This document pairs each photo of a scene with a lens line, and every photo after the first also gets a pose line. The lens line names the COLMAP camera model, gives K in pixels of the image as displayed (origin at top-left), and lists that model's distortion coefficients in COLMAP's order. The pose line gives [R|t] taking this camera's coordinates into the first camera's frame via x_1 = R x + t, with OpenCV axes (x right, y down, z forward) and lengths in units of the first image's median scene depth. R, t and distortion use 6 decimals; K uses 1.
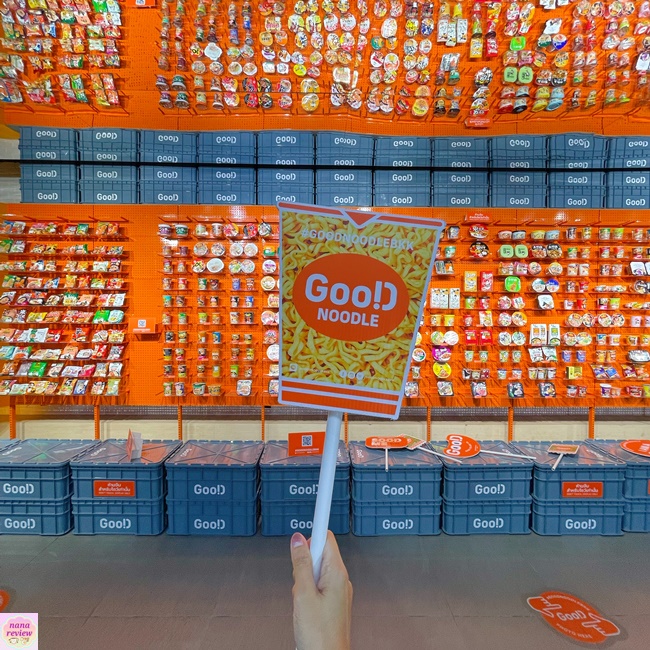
lens RADIAL K [[386.5, 0, 327.4], [0, 386.5, 324.5], [0, 0, 1]] dist [-0.007877, 0.006440]
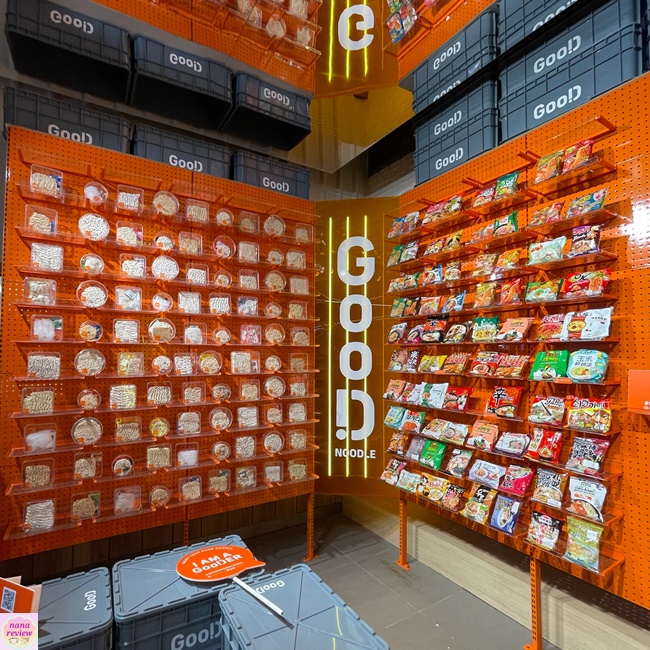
lens RADIAL K [[386.5, 0, 326.1], [0, 386.5, 327.3], [0, 0, 1]] dist [-0.007877, 0.006440]
pose [[0.575695, -0.057520, -0.815639, -0.368230], [-0.037581, 0.994607, -0.096666, -0.011092], [0.816800, 0.086303, 0.570429, 0.533935]]
